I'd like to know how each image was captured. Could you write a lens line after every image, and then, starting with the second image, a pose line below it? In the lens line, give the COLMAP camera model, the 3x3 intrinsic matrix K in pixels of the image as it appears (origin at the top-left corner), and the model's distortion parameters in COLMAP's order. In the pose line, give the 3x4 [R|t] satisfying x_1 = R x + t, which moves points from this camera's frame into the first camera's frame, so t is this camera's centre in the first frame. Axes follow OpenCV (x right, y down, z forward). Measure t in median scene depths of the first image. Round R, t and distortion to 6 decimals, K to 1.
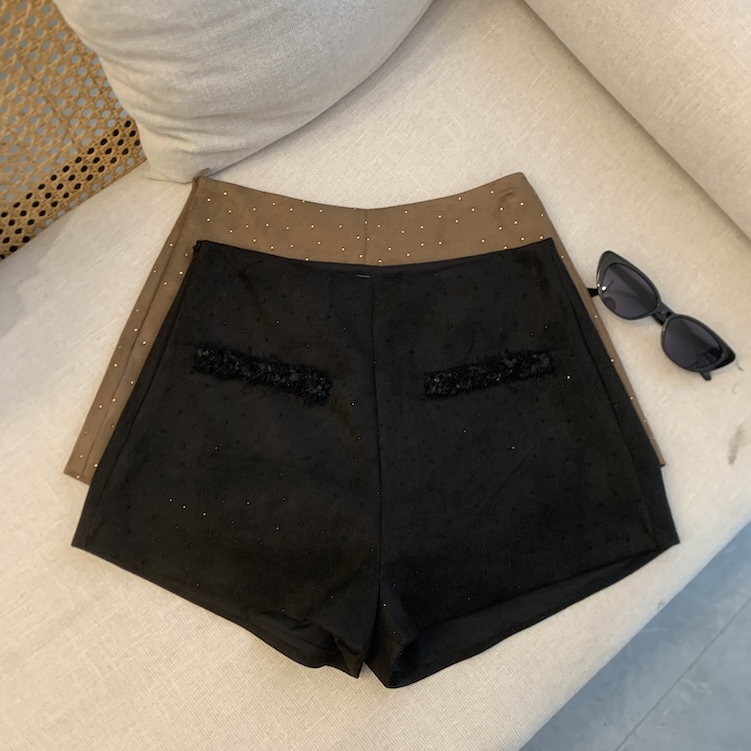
lens RADIAL K [[761.0, 0, 373.5], [0, 761.0, 374.4], [0, 0, 1]] dist [-0.003021, 0.000000]
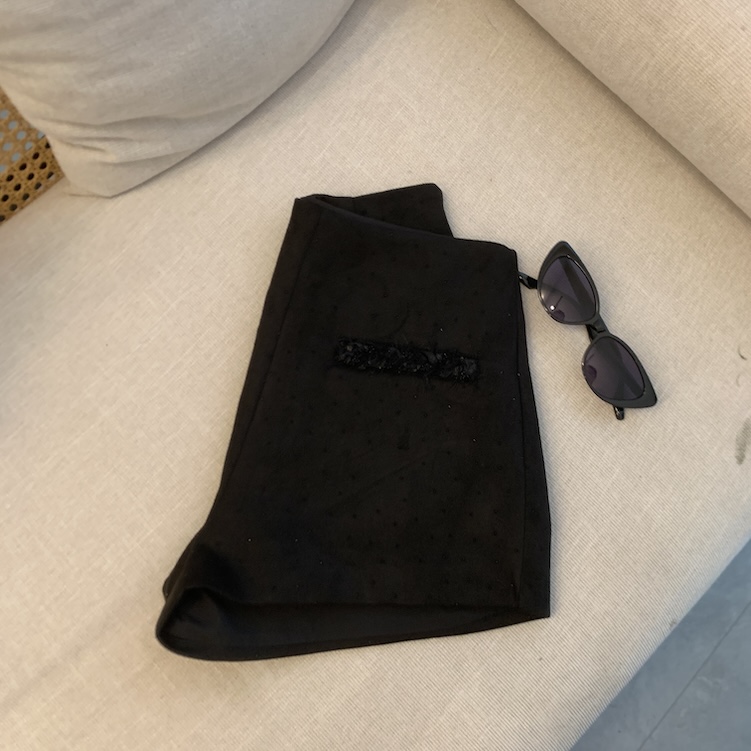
lens RADIAL K [[761.0, 0, 371.6], [0, 761.0, 375.6], [0, 0, 1]] dist [-0.003021, 0.000000]
pose [[0.996935, -0.077702, 0.009104, 0.033589], [0.077444, 0.996660, 0.025895, -0.043226], [-0.011086, -0.025111, 0.999623, 0.103004]]
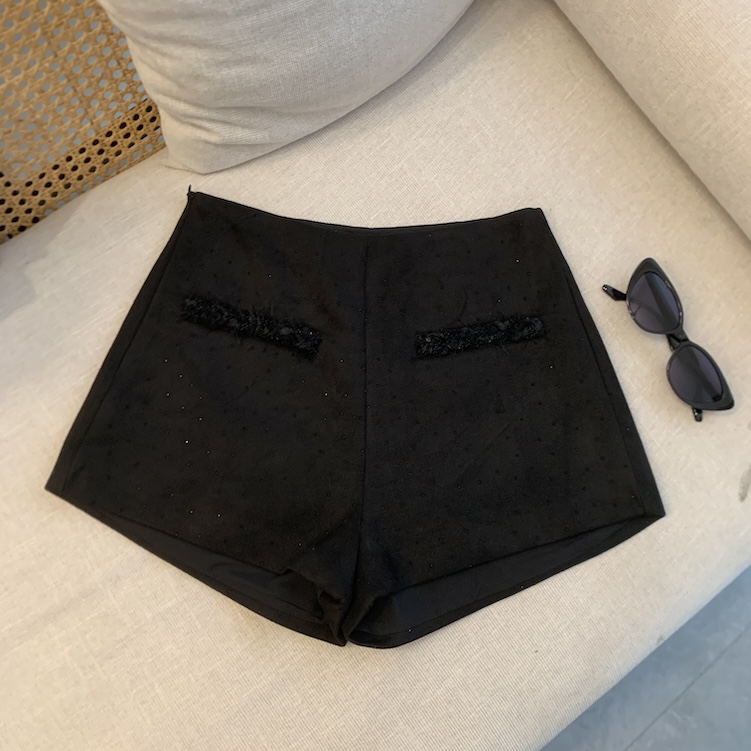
lens RADIAL K [[761.0, 0, 373.4], [0, 761.0, 375.8], [0, 0, 1]] dist [-0.003021, 0.000000]
pose [[0.997491, 0.070227, 0.008880, -0.022470], [-0.070235, 0.997530, 0.000591, -0.010146], [-0.008817, -0.001213, 0.999960, 0.026065]]
